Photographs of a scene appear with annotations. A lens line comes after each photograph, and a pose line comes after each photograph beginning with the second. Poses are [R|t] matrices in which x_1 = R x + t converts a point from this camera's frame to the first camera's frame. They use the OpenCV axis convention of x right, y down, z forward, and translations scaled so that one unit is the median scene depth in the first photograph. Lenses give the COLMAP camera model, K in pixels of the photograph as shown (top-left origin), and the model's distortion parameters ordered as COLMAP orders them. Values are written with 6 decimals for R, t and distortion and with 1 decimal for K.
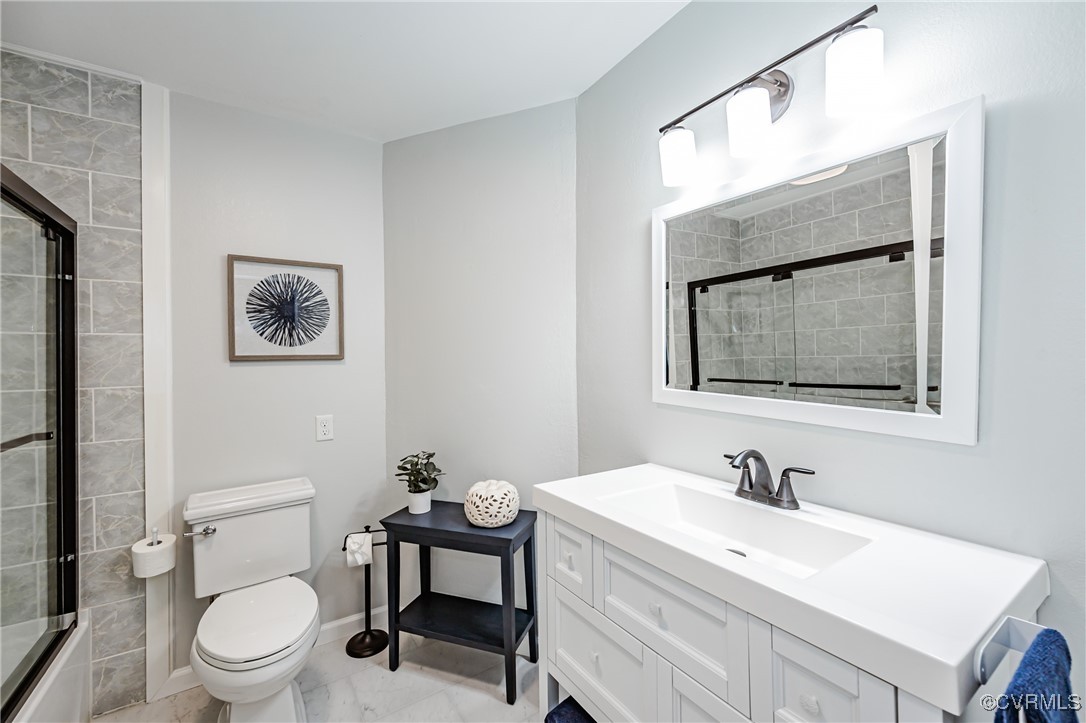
lens RADIAL K [[438.6, 0, 544.4], [0, 438.6, 360.5], [0, 0, 1]] dist [0.000031, 0.000195]
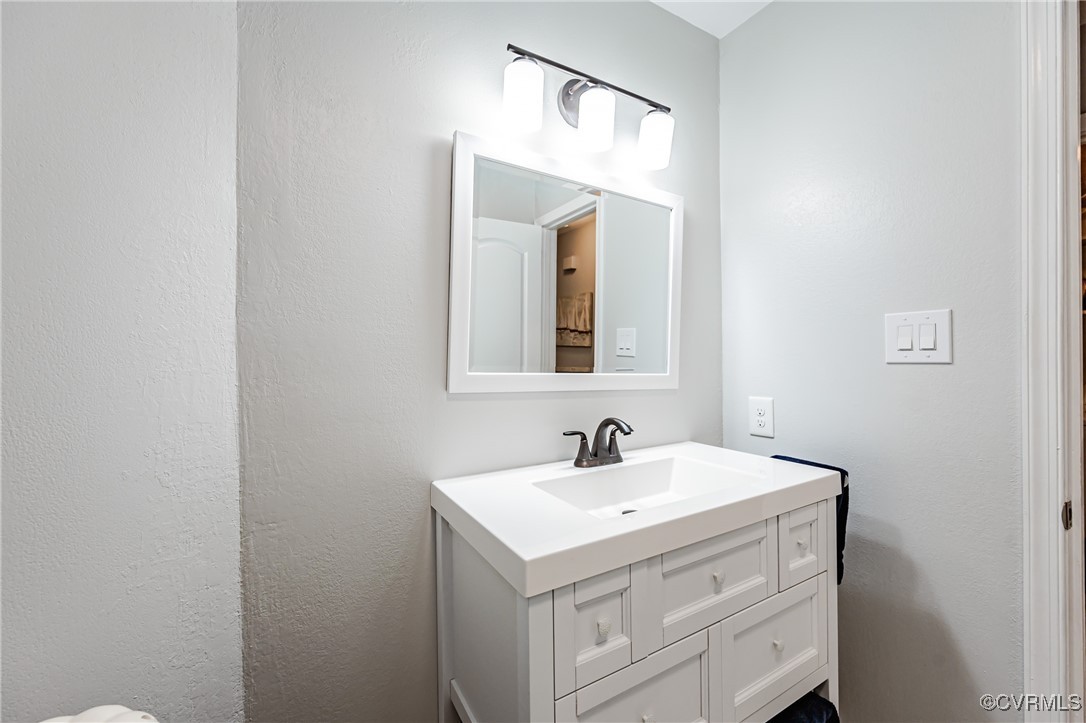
lens RADIAL K [[438.6, 0, 544.2], [0, 438.6, 351.7], [0, 0, 1]] dist [0.000031, 0.000195]
pose [[0.055976, 0.015062, 0.998318, -0.602054], [0.008918, 0.999839, -0.015585, 0.052245], [-0.998392, 0.009775, 0.055833, 1.045454]]
